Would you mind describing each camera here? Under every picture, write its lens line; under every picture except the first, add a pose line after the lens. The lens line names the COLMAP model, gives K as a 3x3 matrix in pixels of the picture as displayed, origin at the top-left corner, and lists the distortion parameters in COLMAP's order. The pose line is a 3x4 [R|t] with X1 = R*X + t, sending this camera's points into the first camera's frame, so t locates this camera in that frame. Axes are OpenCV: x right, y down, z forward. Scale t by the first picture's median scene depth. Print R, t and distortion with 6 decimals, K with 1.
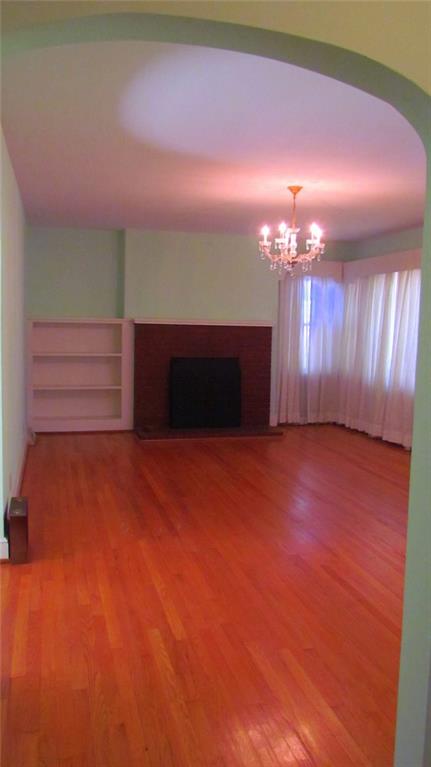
lens RADIAL K [[641.1, 0, 216.5], [0, 641.1, 388.7], [0, 0, 1]] dist [-0.010928, -0.000237]
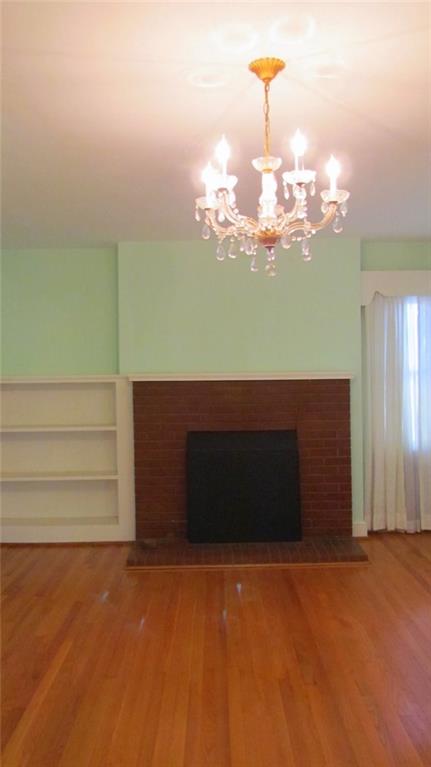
lens RADIAL K [[637.2, 0, 226.8], [0, 637.2, 385.4], [0, 0, 1]] dist [0.003830, 0.000071]
pose [[0.970297, -0.029399, -0.240123, 0.129591], [0.010296, 0.996707, -0.080426, -0.044921], [0.241696, 0.075565, 0.967405, 0.401272]]
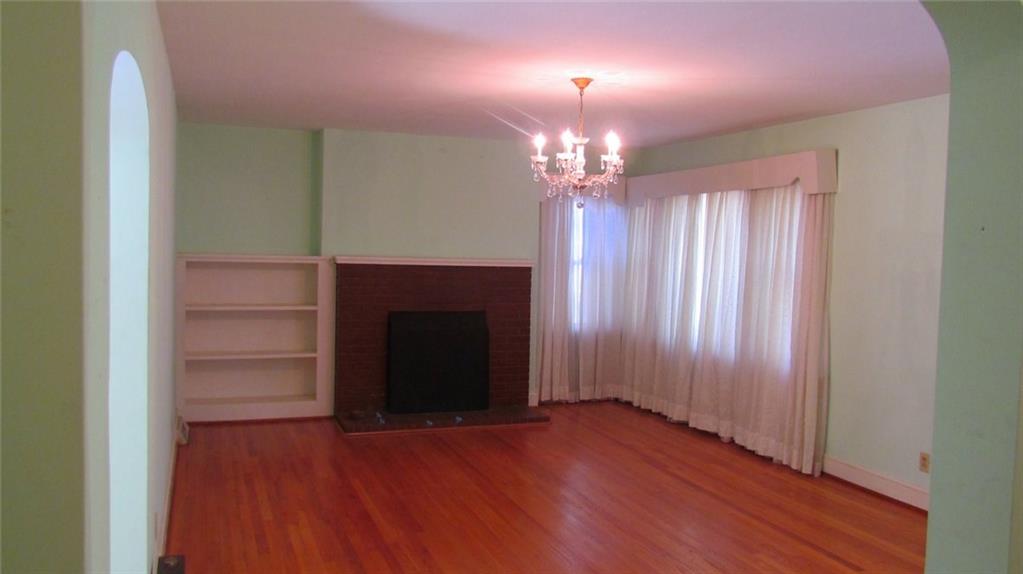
lens RADIAL K [[855.1, 0, 503.3], [0, 855.1, 288.5], [0, 0, 1]] dist [-0.010928, -0.000237]
pose [[0.996151, -0.002836, 0.087611, -0.029948], [0.007142, 0.998779, -0.048878, -0.028768], [-0.087366, 0.049315, 0.994955, 0.064425]]
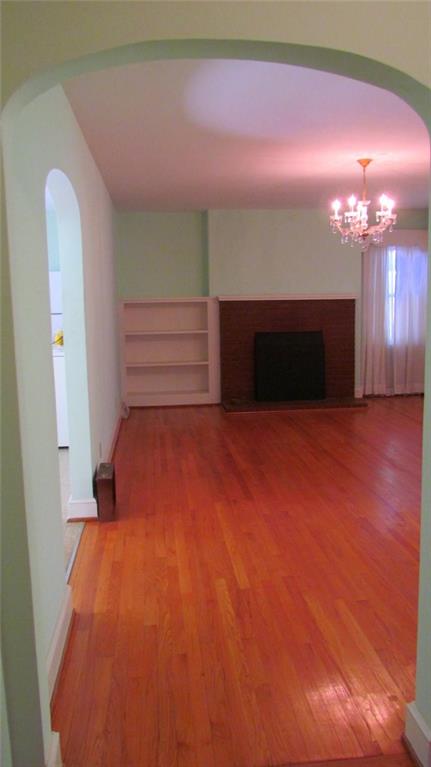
lens RADIAL K [[641.1, 0, 216.5], [0, 641.1, 388.7], [0, 0, 1]] dist [-0.010928, -0.000237]
pose [[0.987481, -0.017336, -0.156782, 0.029414], [0.023215, 0.999091, 0.035741, 0.003052], [0.156020, -0.038933, 0.986986, -0.031576]]
